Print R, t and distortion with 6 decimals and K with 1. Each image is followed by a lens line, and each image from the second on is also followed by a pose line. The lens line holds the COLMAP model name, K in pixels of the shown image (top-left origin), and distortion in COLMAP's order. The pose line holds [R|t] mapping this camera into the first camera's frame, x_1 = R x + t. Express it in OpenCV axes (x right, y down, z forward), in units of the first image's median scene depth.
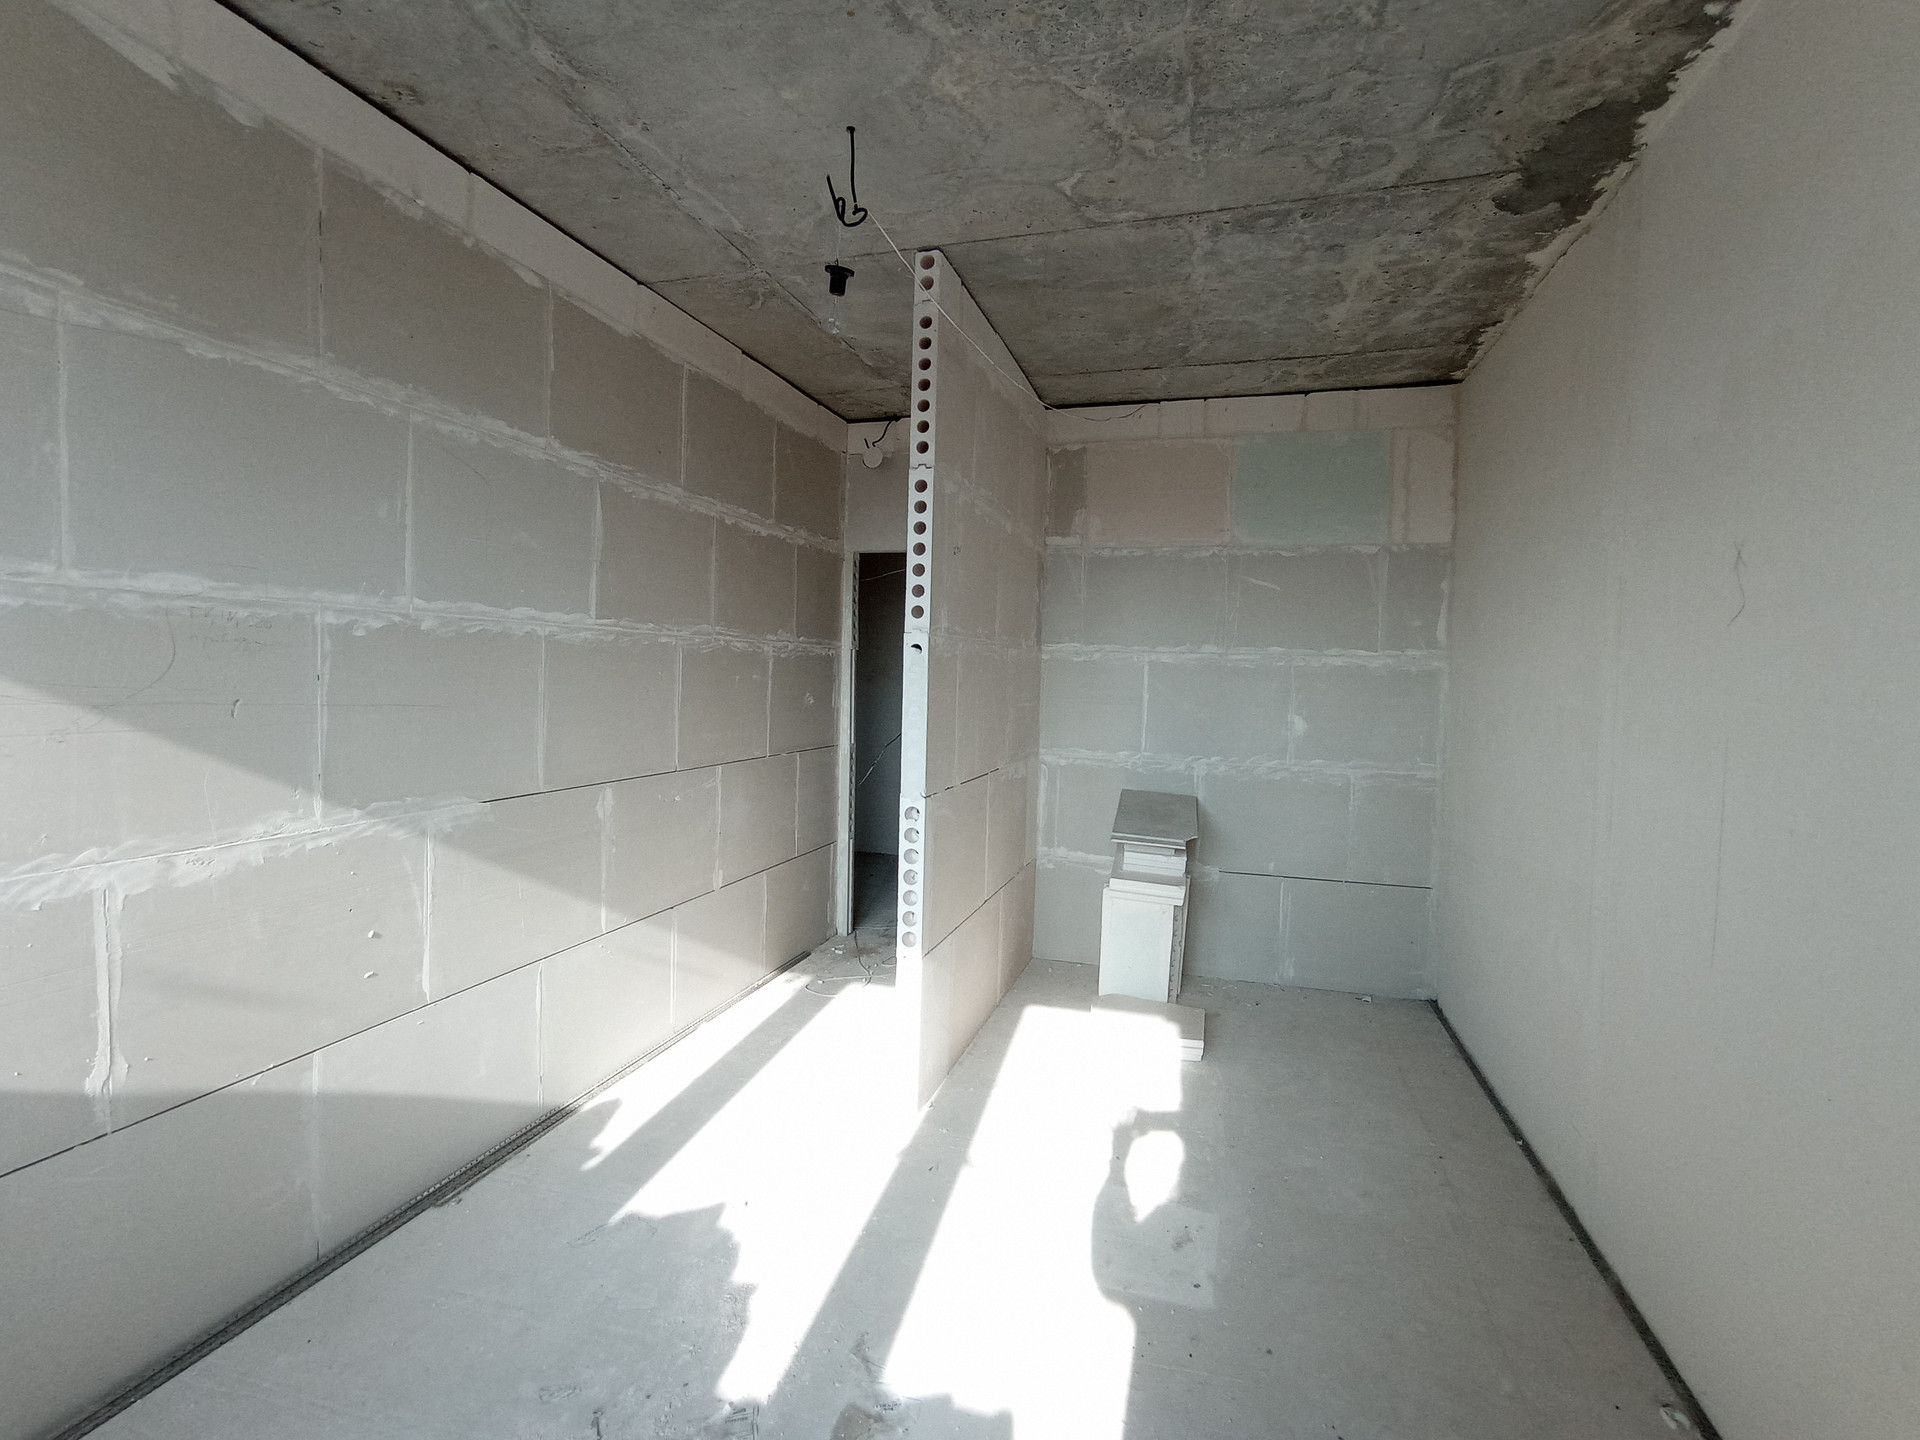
lens RADIAL K [[872.4, 0, 970.6], [0, 872.4, 705.7], [0, 0, 1]] dist [-0.053582, 0.033892]
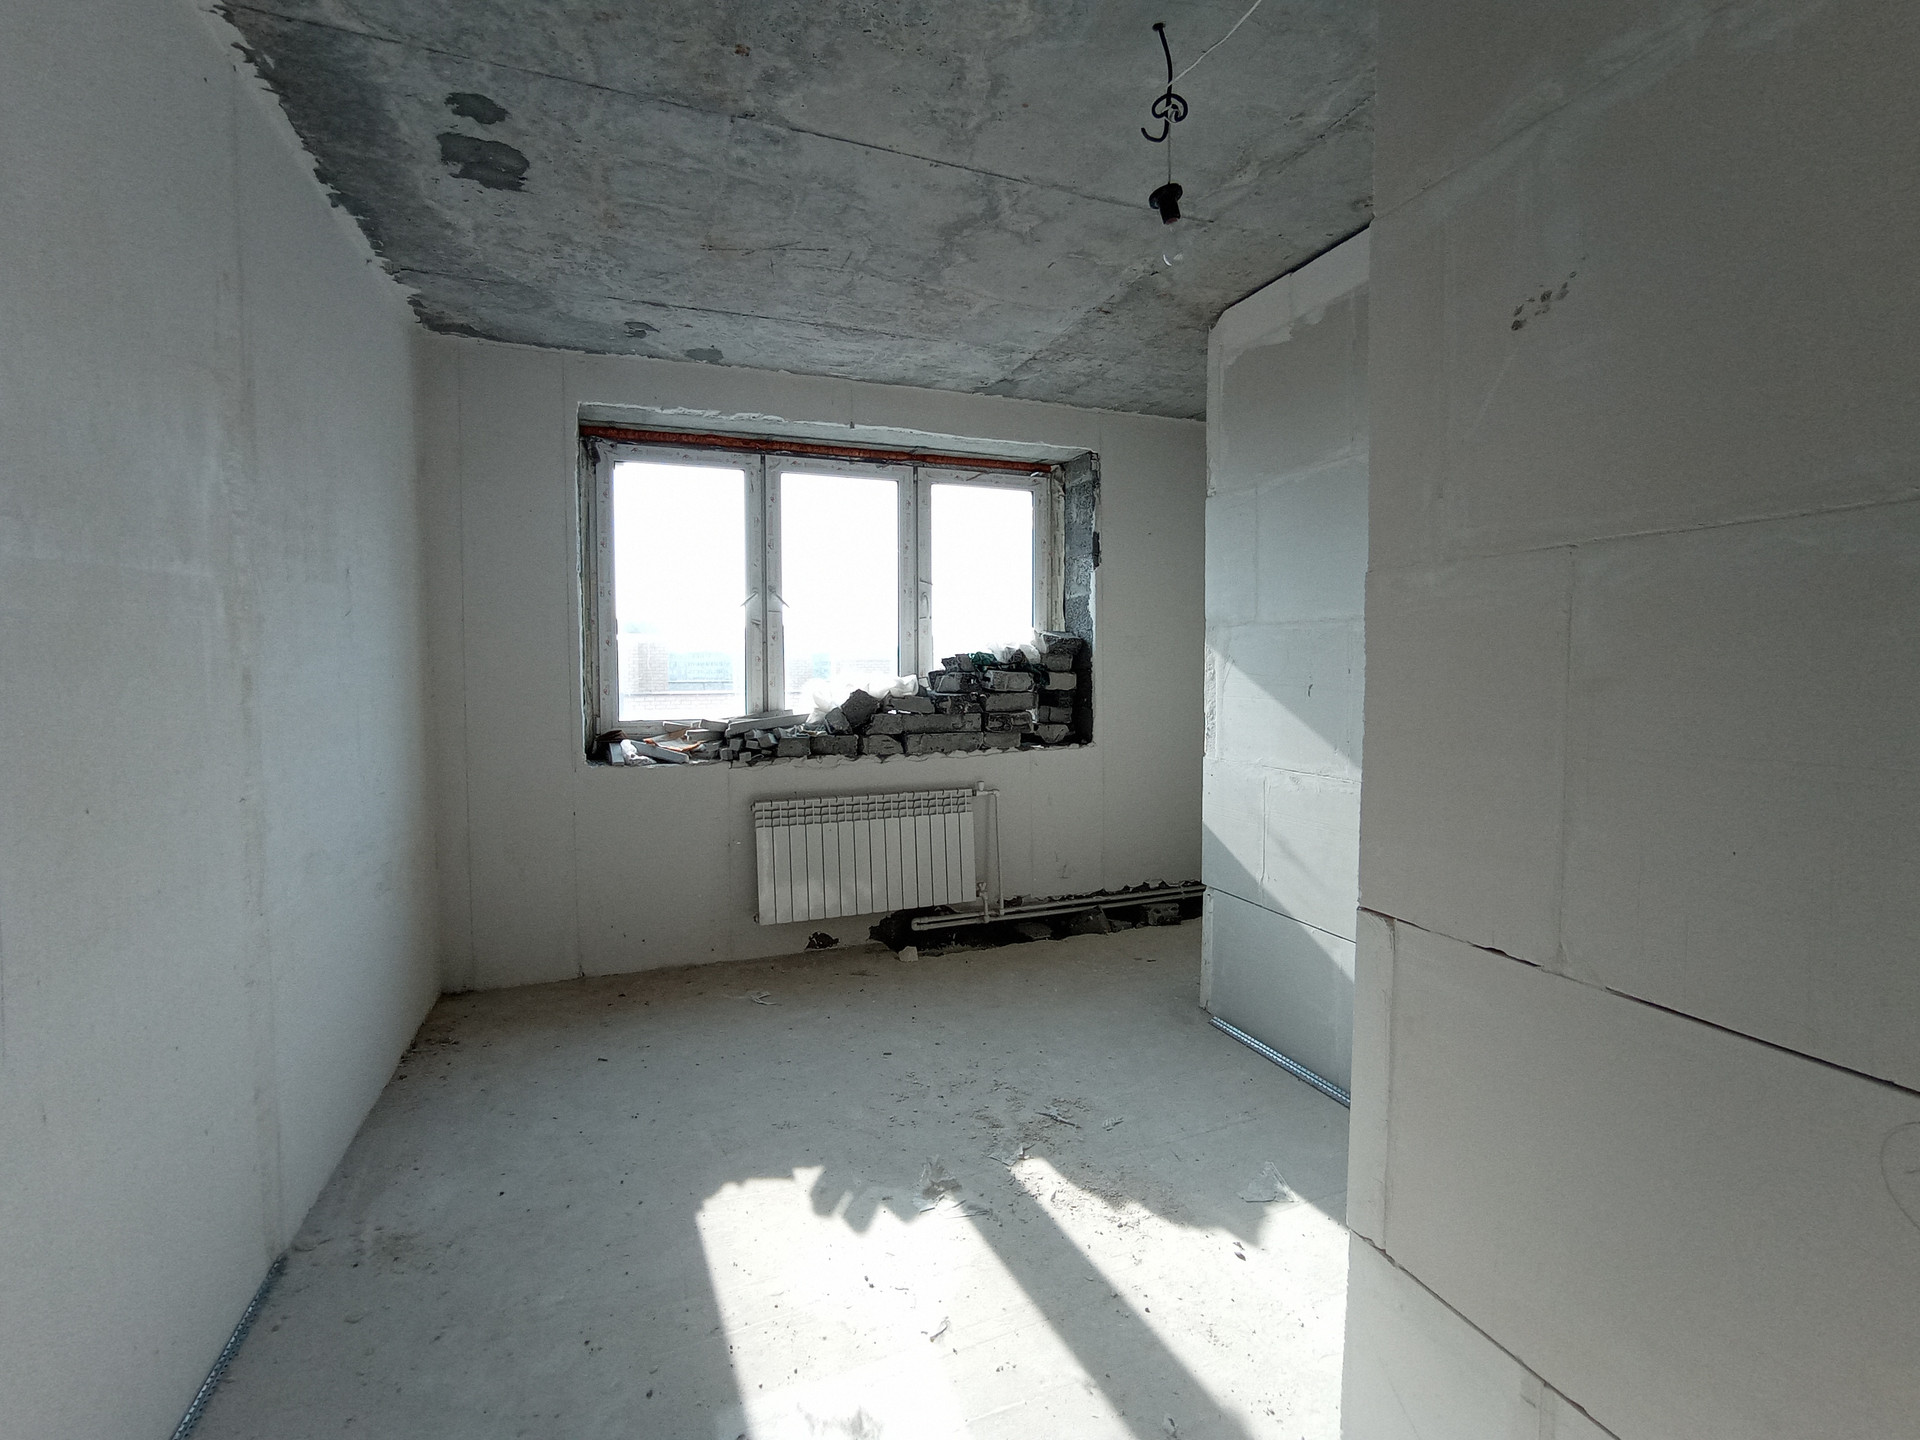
lens RADIAL K [[872.4, 0, 970.6], [0, 872.4, 705.7], [0, 0, 1]] dist [-0.053582, 0.033892]
pose [[-0.793270, 0.005174, -0.608848, 0.589125], [-0.037324, 0.997670, 0.057108, -0.033903], [0.607725, 0.068027, -0.791228, 1.764843]]
